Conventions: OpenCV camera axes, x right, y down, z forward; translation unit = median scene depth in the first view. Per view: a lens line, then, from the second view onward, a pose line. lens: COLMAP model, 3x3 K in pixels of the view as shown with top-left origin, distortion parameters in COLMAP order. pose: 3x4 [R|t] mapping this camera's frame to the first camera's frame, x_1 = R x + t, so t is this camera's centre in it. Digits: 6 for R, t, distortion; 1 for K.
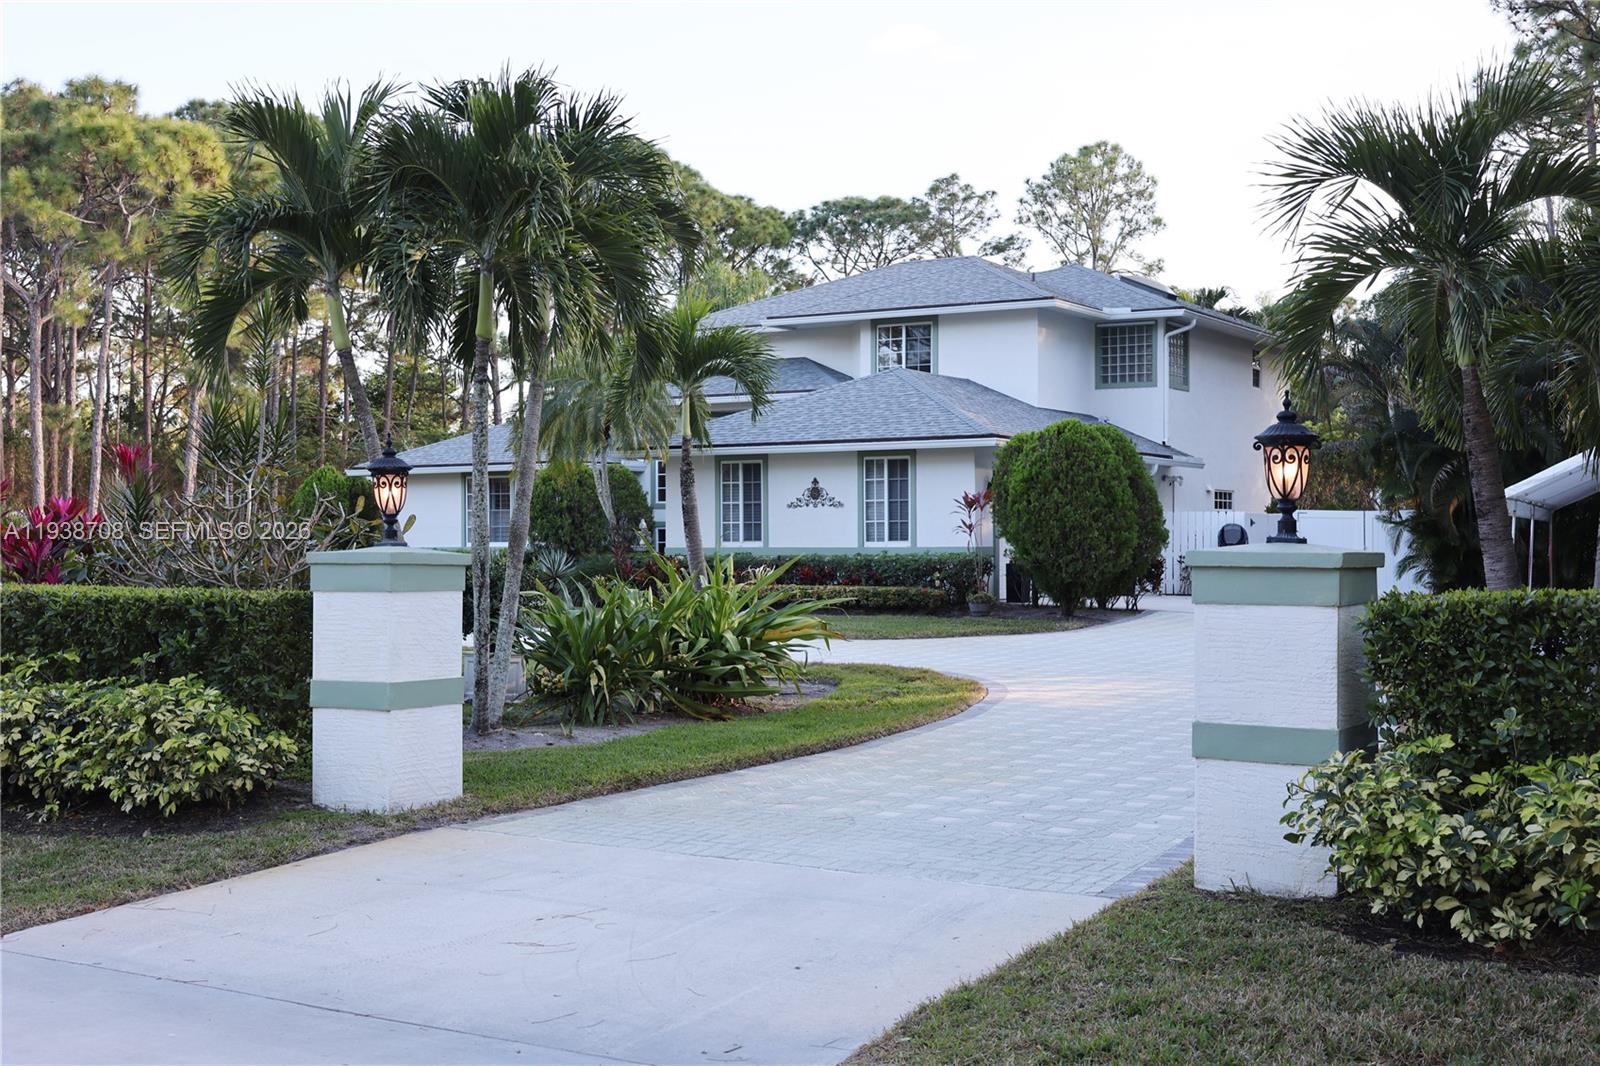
lens RADIAL K [[1920.3, 0, 800.0], [0, 1920.3, 533.0], [0, 0, 1]] dist [-0.150112, -0.005058]
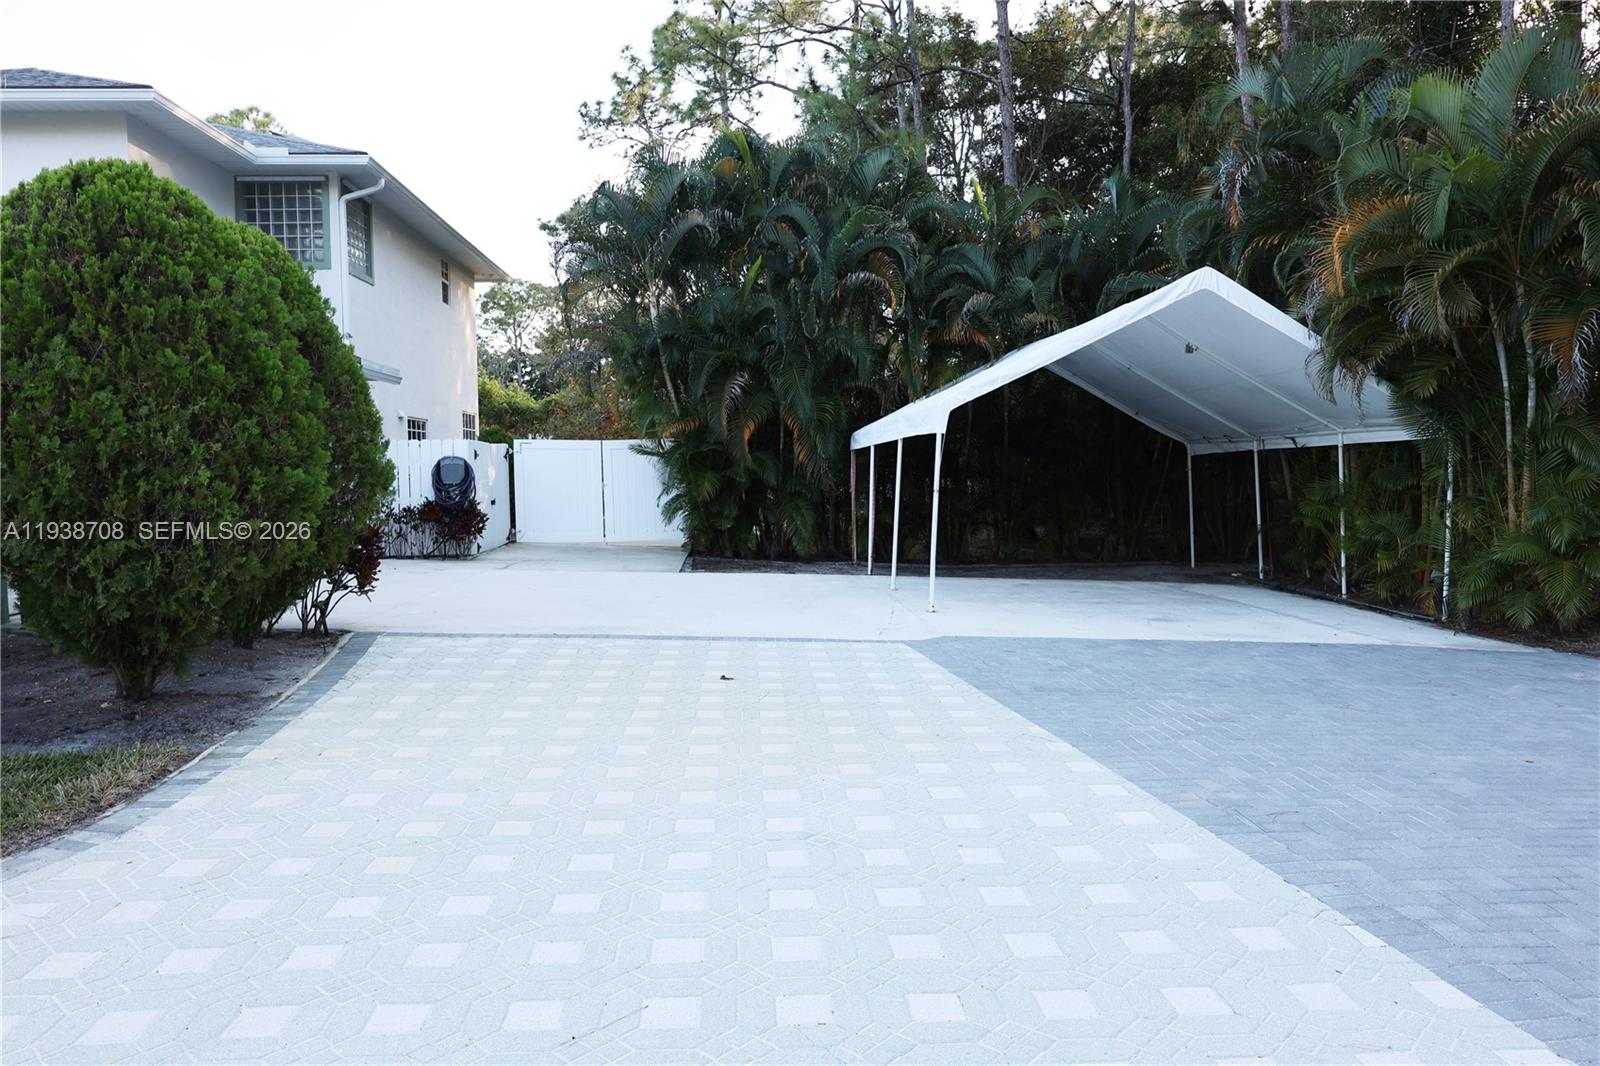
lens RADIAL K [[1107.1, 0, 780.4], [0, 1107.1, 537.8], [0, 0, 1]] dist [-0.001798, -0.000739]
pose [[0.833441, -0.047108, 0.550597, 0.118899], [0.012679, 0.997728, 0.066171, -0.000202], [-0.552463, -0.048168, 0.832145, 0.704537]]
